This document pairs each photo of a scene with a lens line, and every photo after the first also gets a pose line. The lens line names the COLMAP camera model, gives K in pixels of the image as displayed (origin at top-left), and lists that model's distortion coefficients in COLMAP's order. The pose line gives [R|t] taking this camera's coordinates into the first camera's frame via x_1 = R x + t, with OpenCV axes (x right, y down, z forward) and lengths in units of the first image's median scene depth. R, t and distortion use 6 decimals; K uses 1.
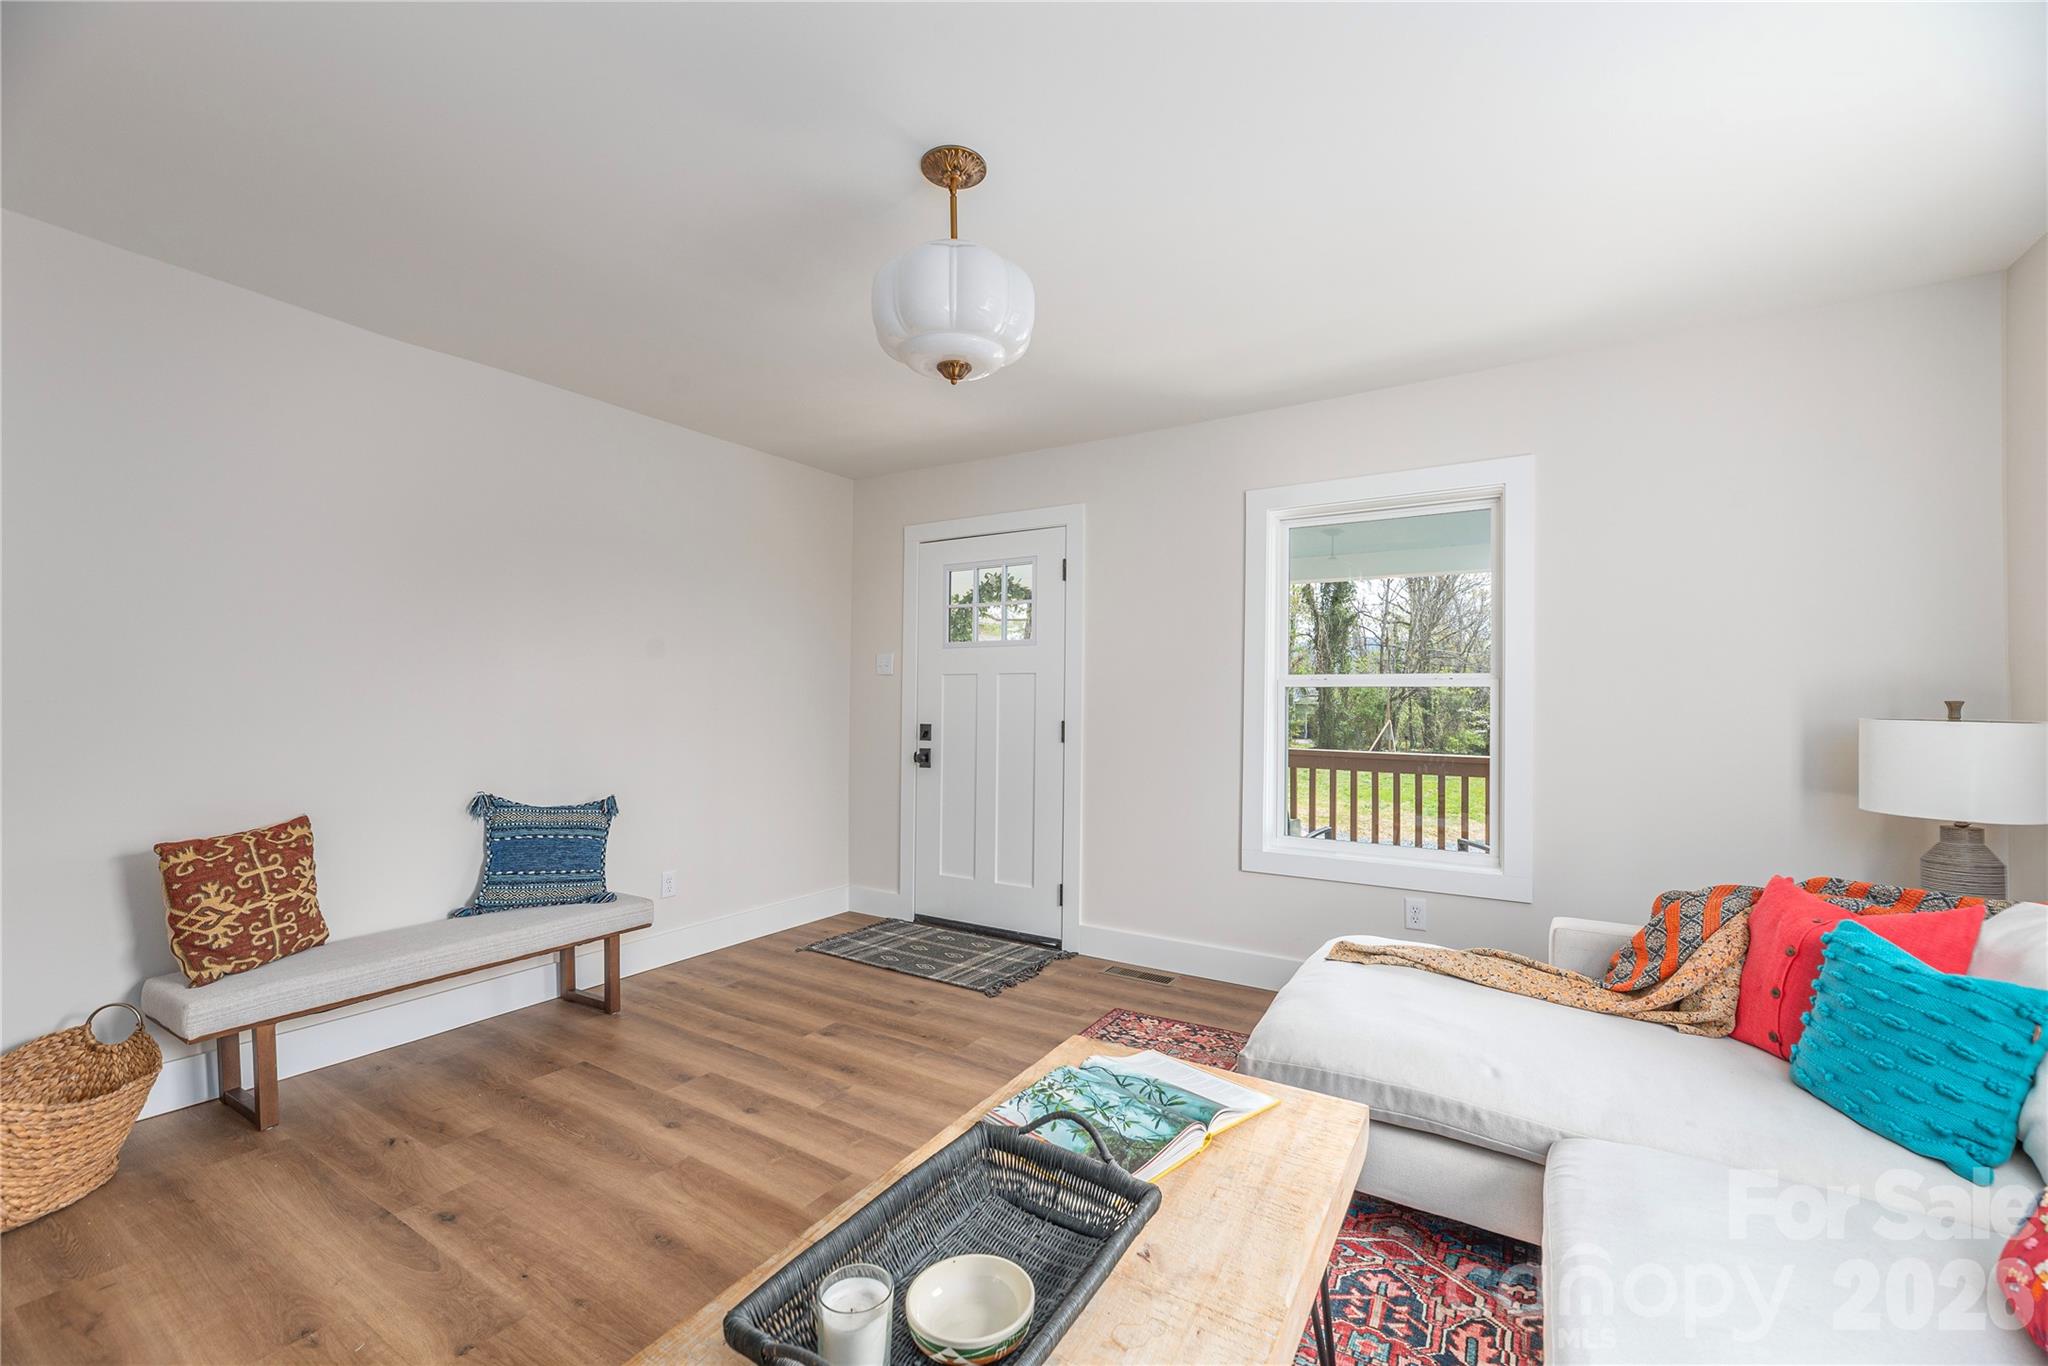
lens RADIAL K [[844.4, 0, 1040.6], [0, 844.4, 690.7], [0, 0, 1]] dist [-0.003593, 0.000226]
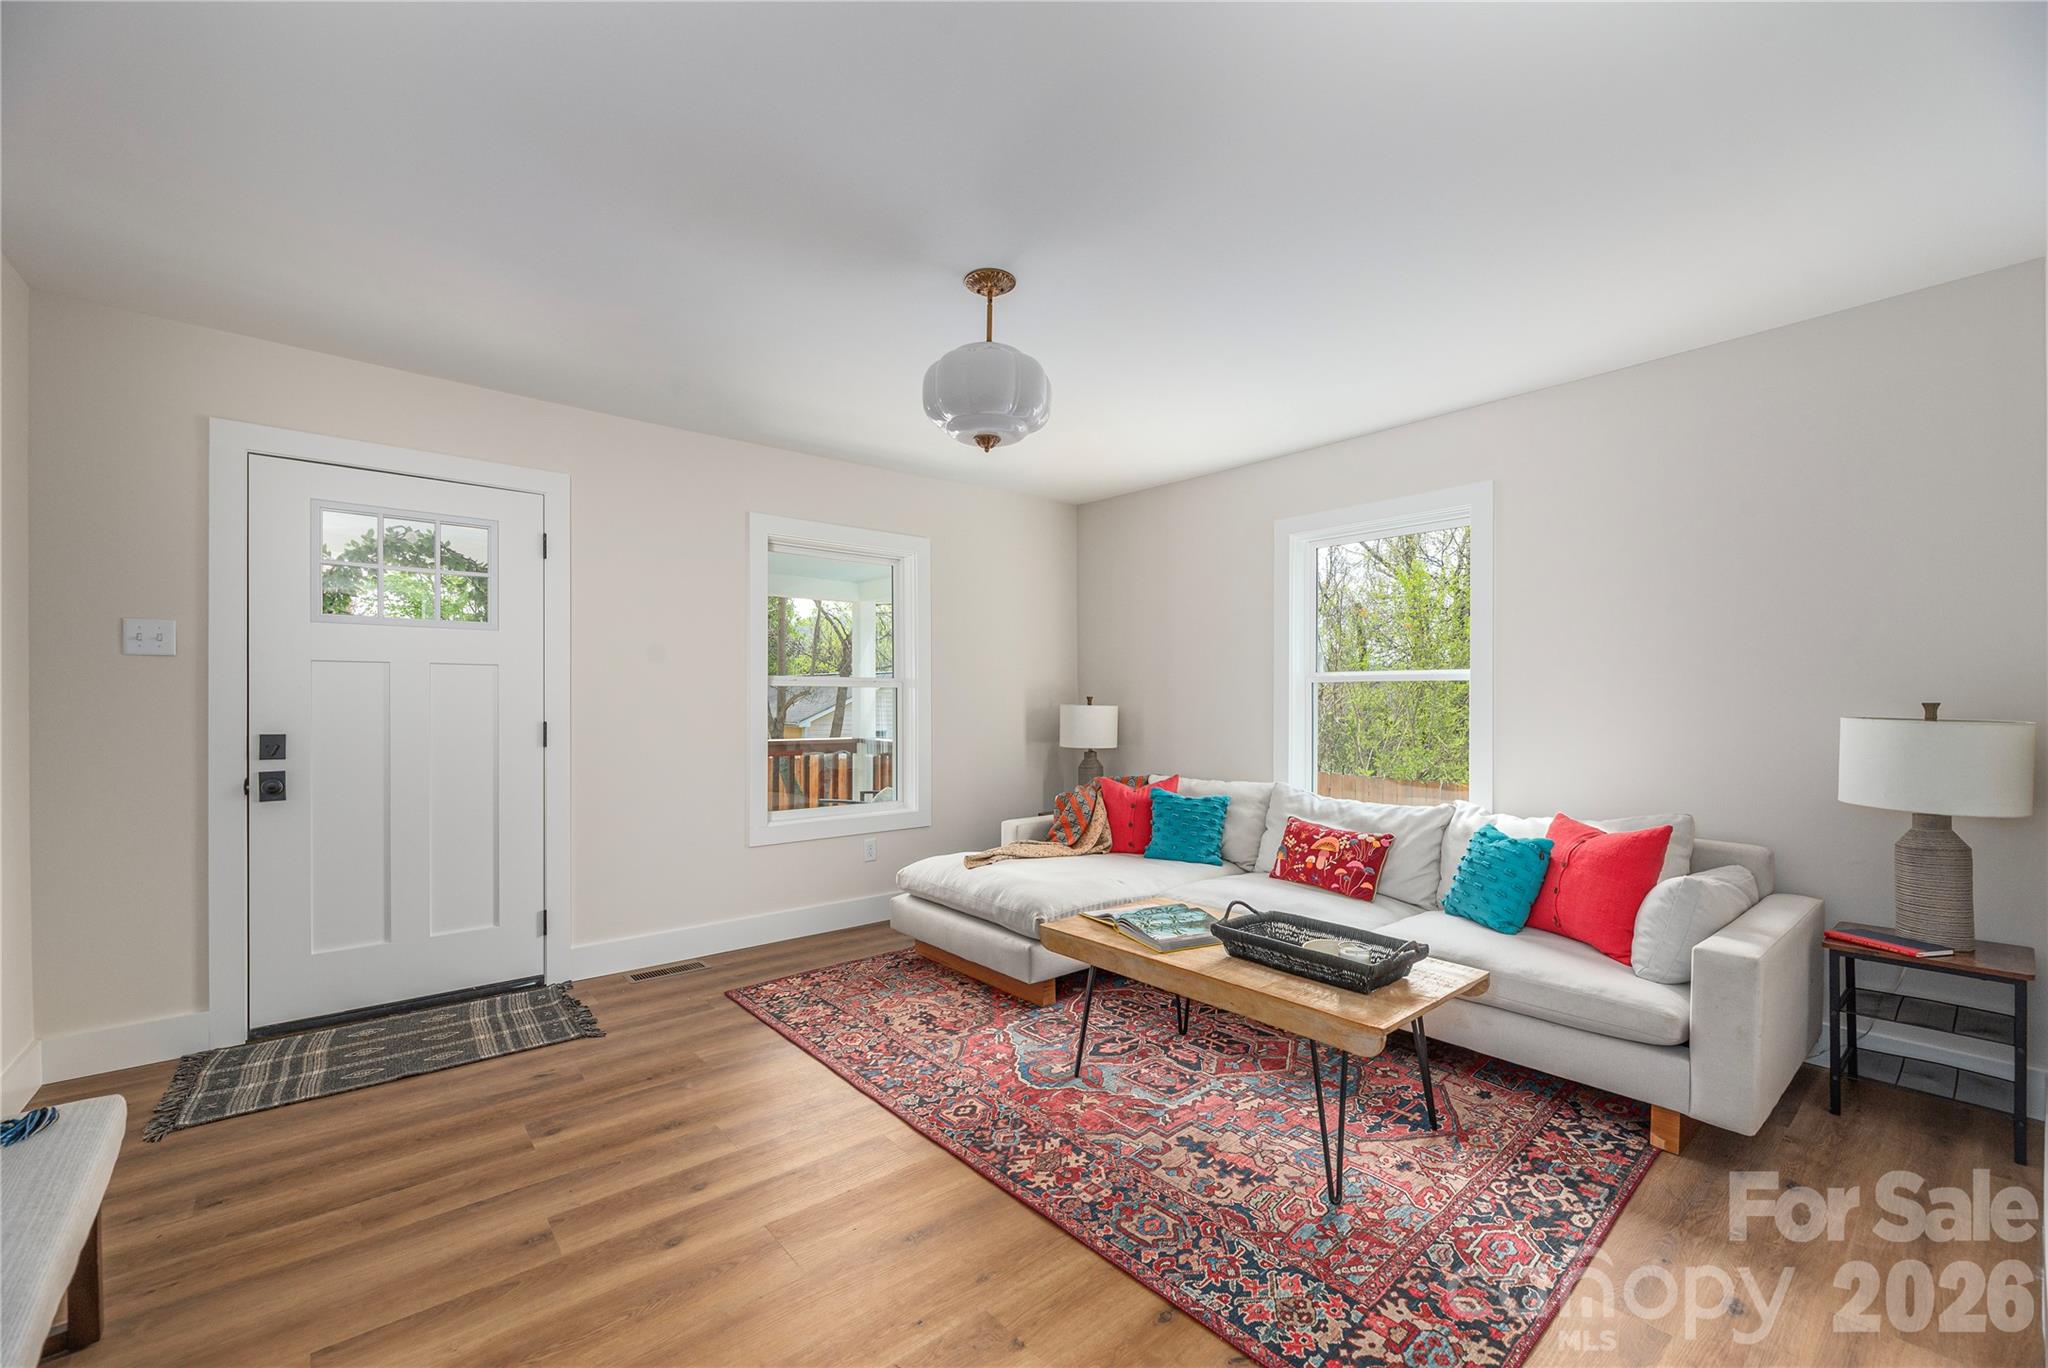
lens RADIAL K [[844.4, 0, 1026.0], [0, 844.4, 693.6], [0, 0, 1]] dist [-0.003593, 0.000226]
pose [[0.304625, -0.003653, 0.952465, -0.694698], [-0.012061, 0.999898, 0.007692, -0.006618], [-0.952396, -0.013831, 0.304549, 0.286575]]
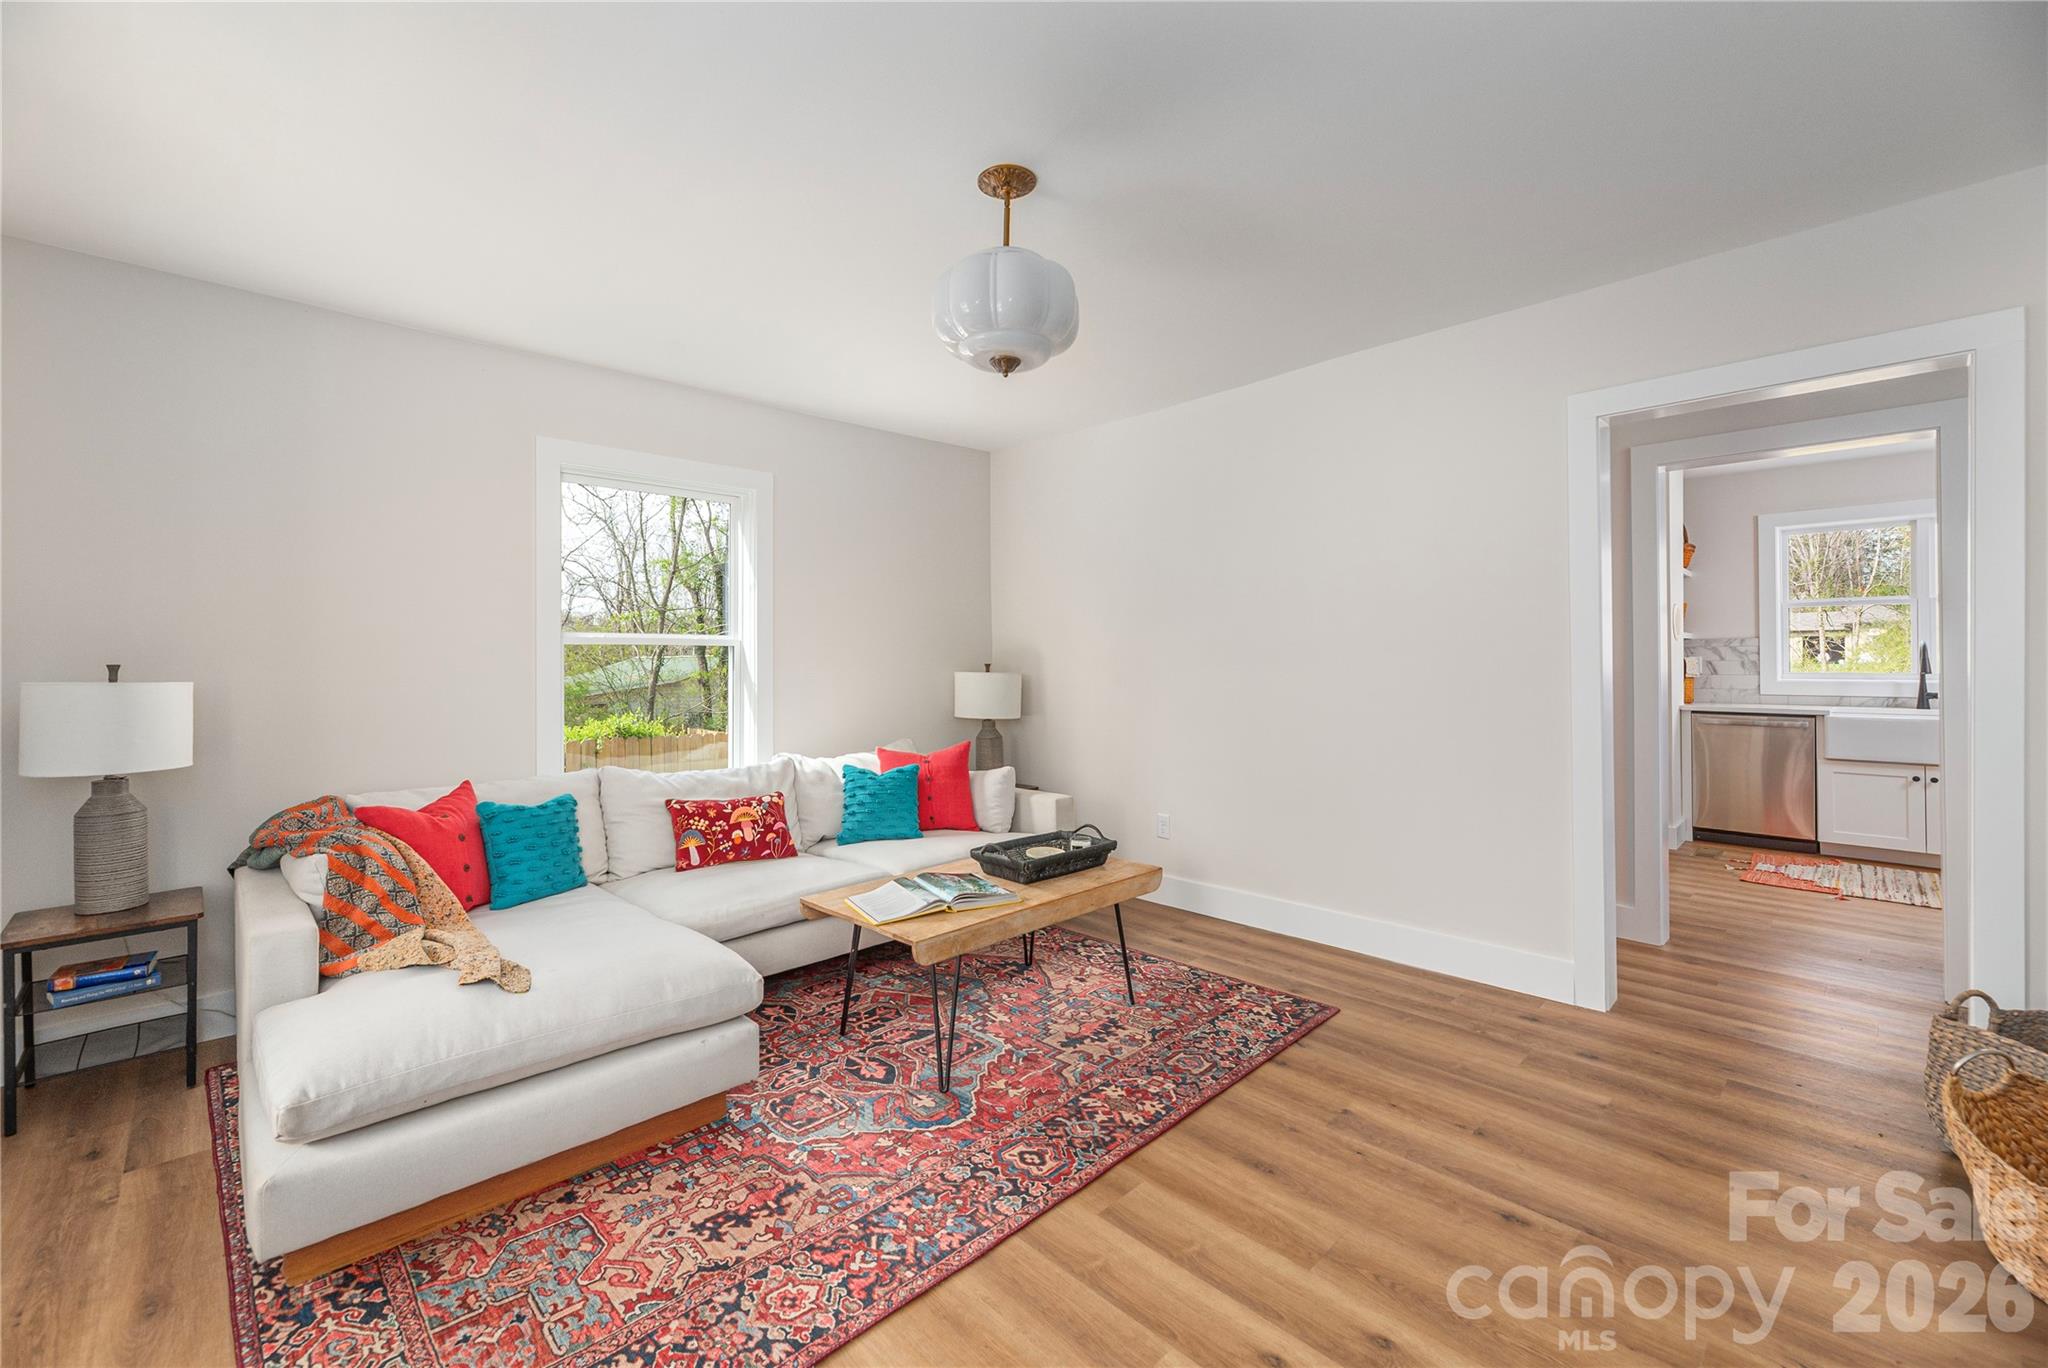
lens RADIAL K [[844.4, 0, 1051.5], [0, 844.4, 655.0], [0, 0, 1]] dist [-0.003593, 0.000226]
pose [[-0.975108, -0.005336, 0.221666, -0.211424], [-0.008544, 0.999872, -0.013514, 0.002610], [-0.221565, -0.015072, -0.975029, 1.076606]]
